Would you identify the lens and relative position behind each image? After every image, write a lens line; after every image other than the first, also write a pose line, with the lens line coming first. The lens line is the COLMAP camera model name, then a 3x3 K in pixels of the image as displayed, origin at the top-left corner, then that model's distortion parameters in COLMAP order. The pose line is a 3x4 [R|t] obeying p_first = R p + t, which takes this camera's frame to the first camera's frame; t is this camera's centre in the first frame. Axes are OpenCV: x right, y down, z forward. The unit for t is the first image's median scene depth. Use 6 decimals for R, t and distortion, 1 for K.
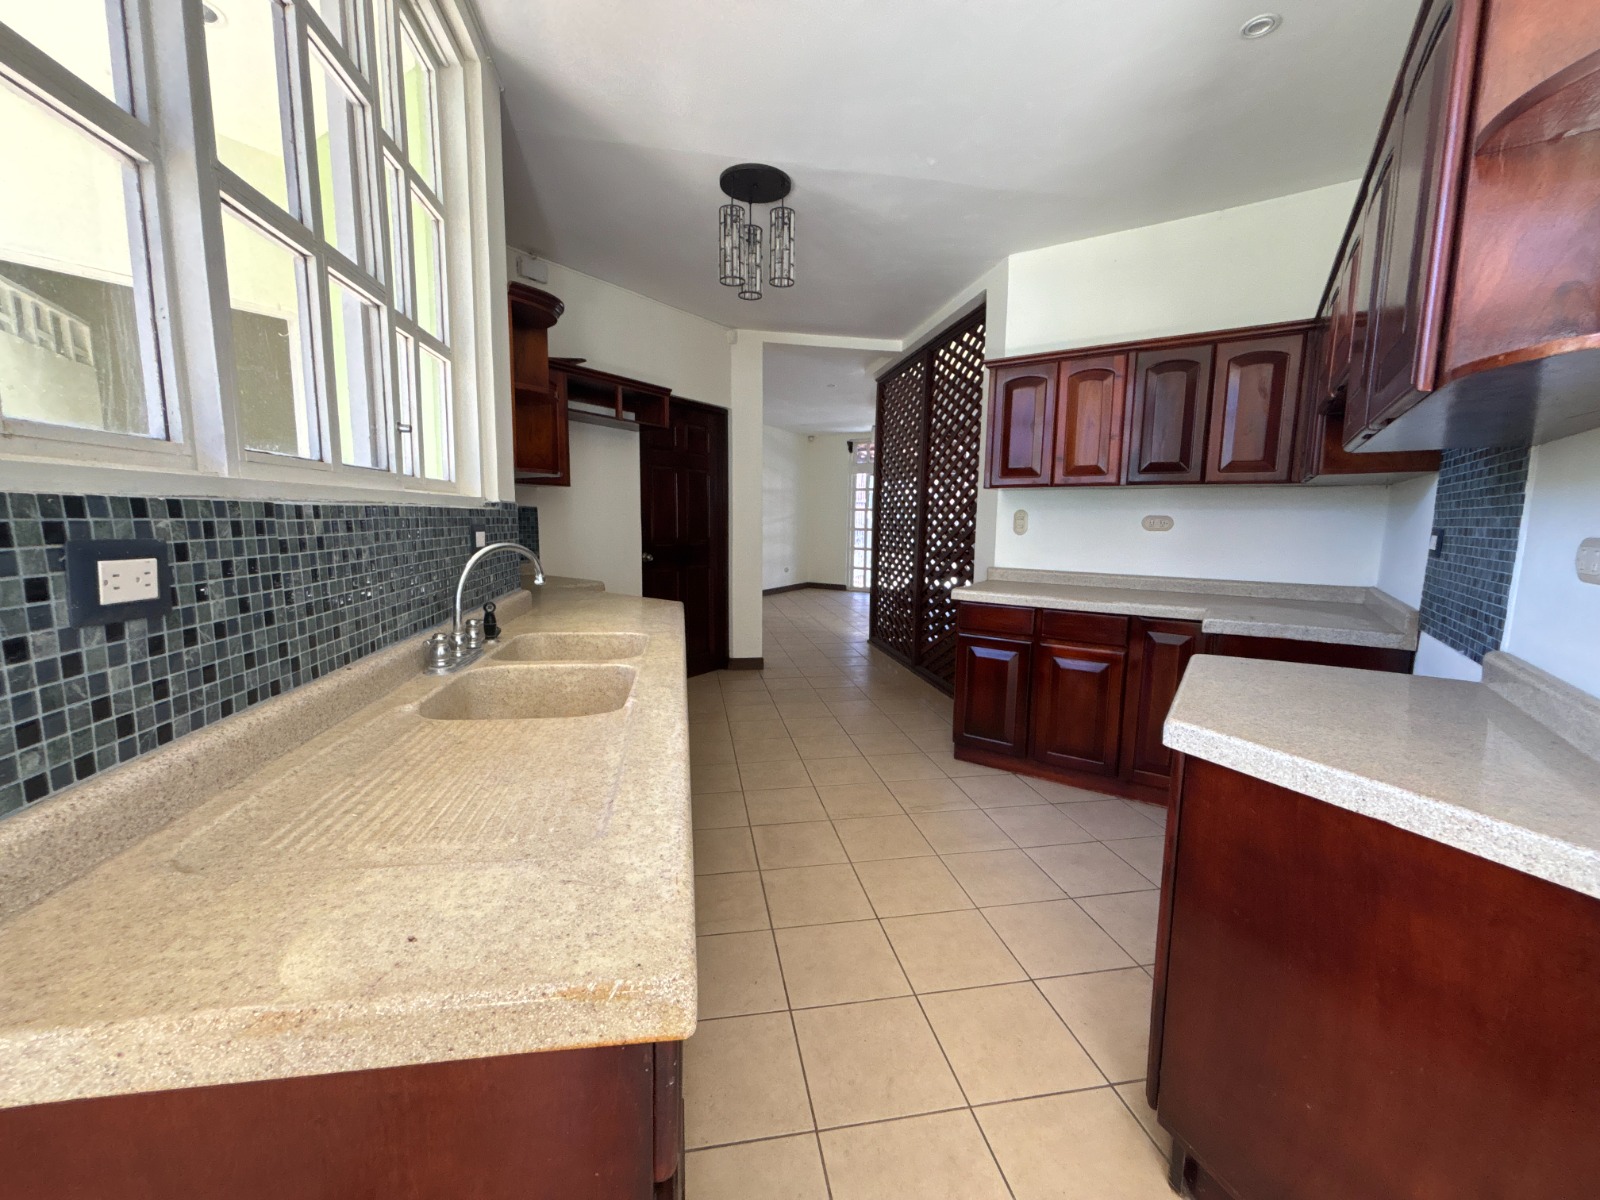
lens RADIAL K [[652.4, 0, 795.8], [0, 652.4, 595.3], [0, 0, 1]] dist [0.001859, 0.000717]
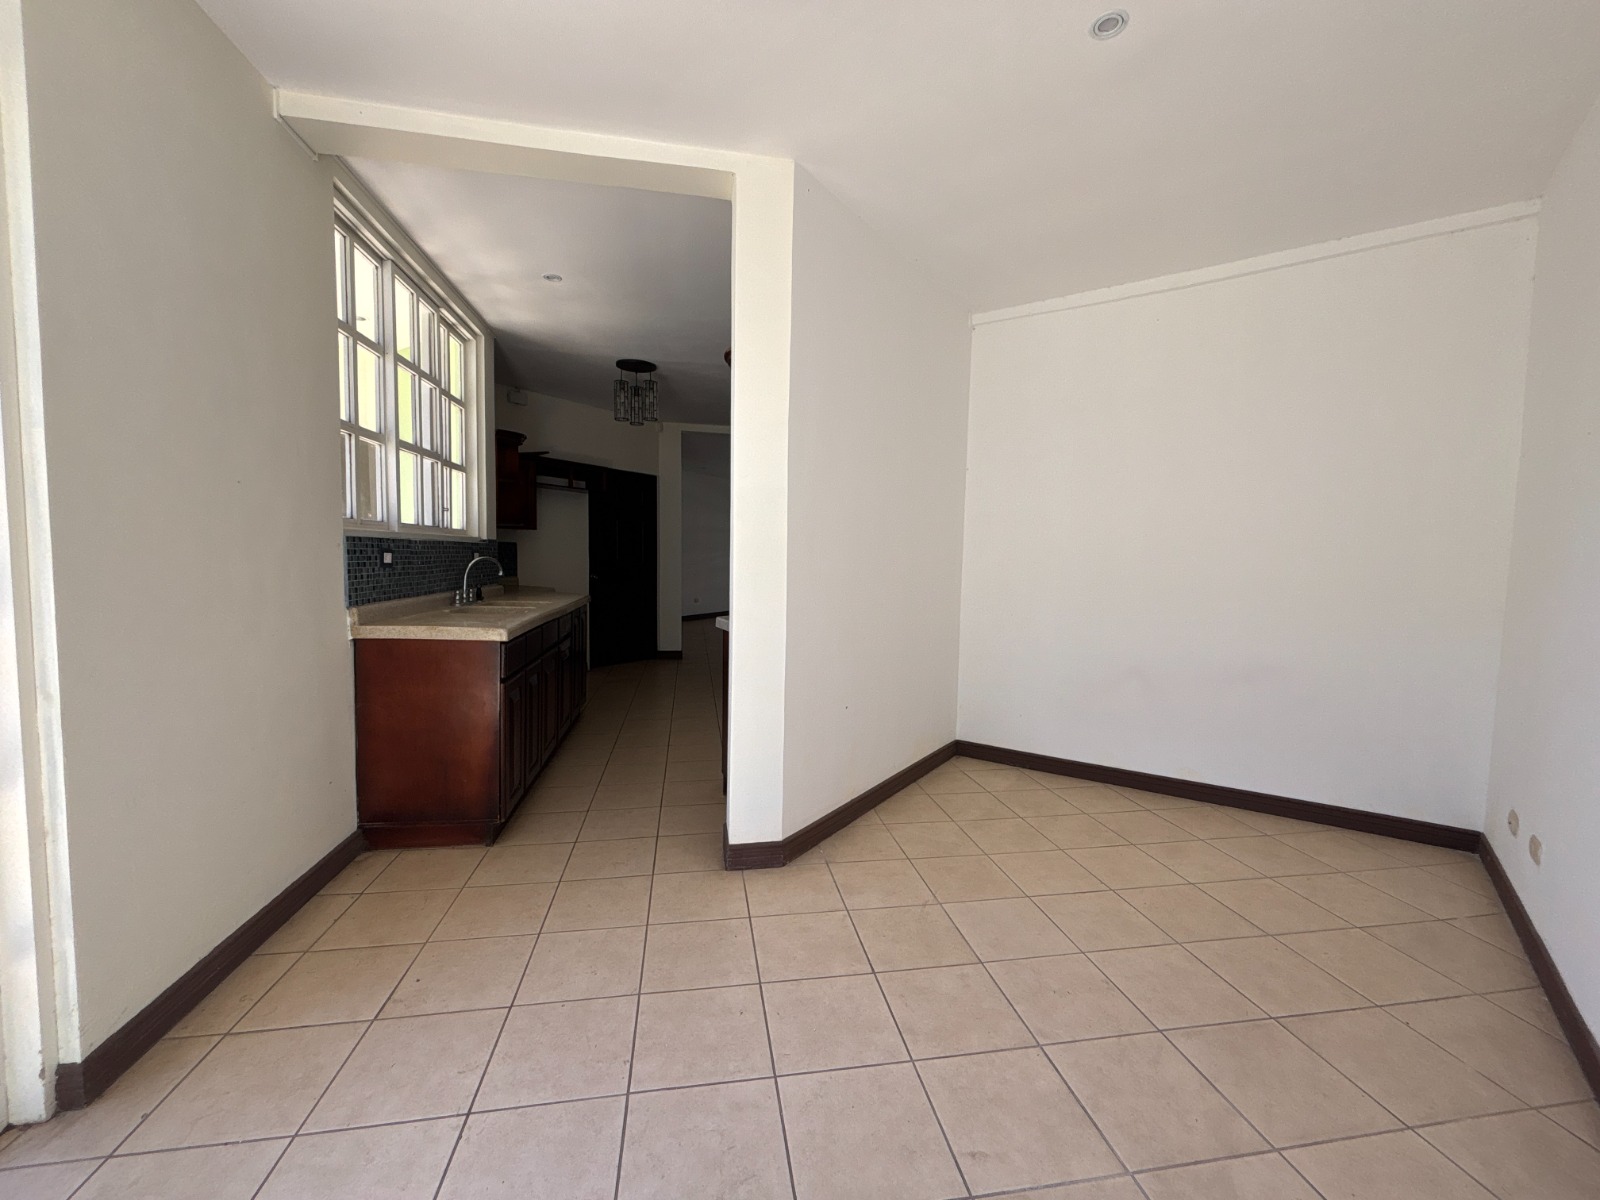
lens RADIAL K [[639.8, 0, 802.6], [0, 639.8, 595.0], [0, 0, 1]] dist [0.002557, 0.000271]
pose [[0.999919, 0.006017, 0.011237, 0.607636], [-0.005370, 0.998375, -0.056737, 0.165119], [-0.011560, 0.056672, 0.998326, -1.186288]]
